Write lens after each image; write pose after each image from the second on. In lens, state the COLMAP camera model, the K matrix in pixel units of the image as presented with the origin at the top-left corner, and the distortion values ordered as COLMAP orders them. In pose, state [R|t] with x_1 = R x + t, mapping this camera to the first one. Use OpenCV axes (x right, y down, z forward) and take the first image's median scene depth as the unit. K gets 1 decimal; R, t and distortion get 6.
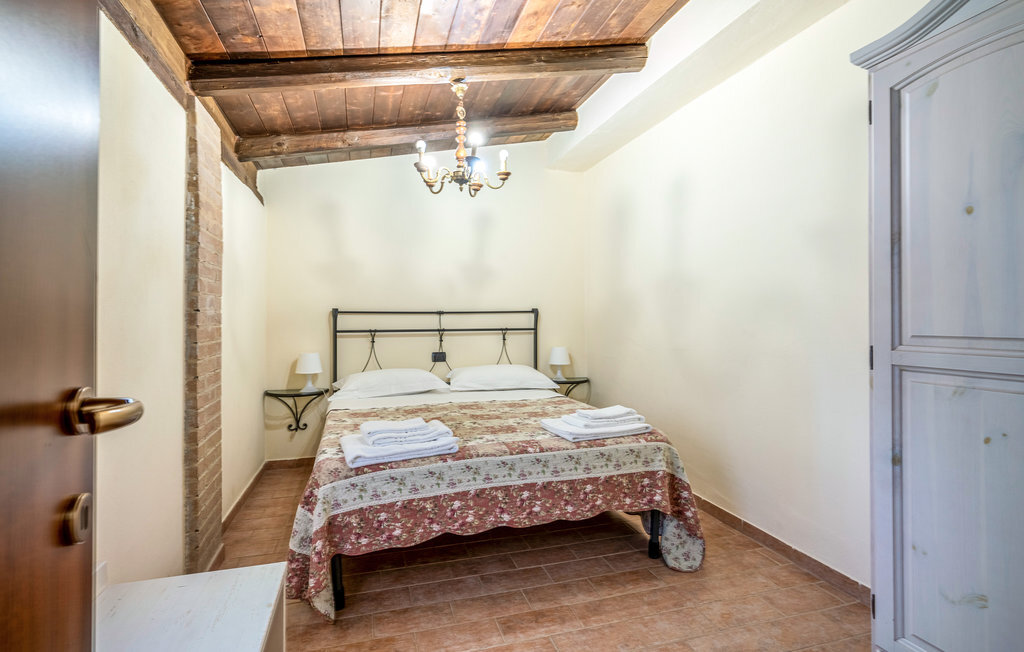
lens RADIAL K [[473.7, 0, 511.6], [0, 473.7, 306.0], [0, 0, 1]] dist [-0.005373, -0.000195]
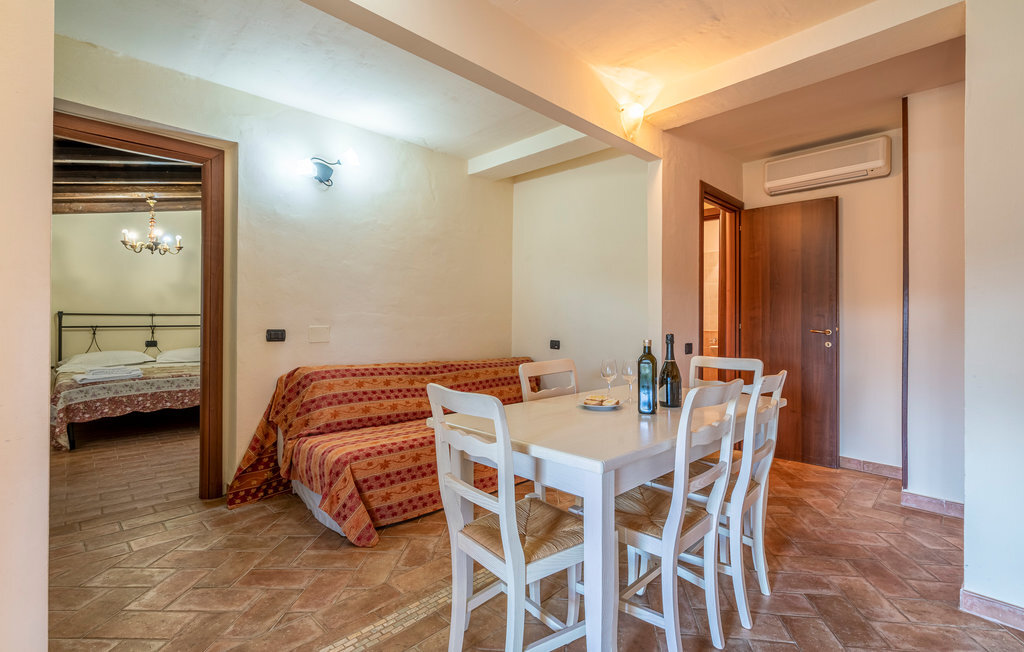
lens RADIAL K [[446.9, 0, 512.3], [0, 446.9, 314.8], [0, 0, 1]] dist [0.001642, 0.000389]
pose [[0.894858, 0.010175, 0.446235, 0.514136], [-0.015605, 0.999842, 0.008495, -0.034515], [-0.446078, -0.014565, 0.894876, -1.704809]]
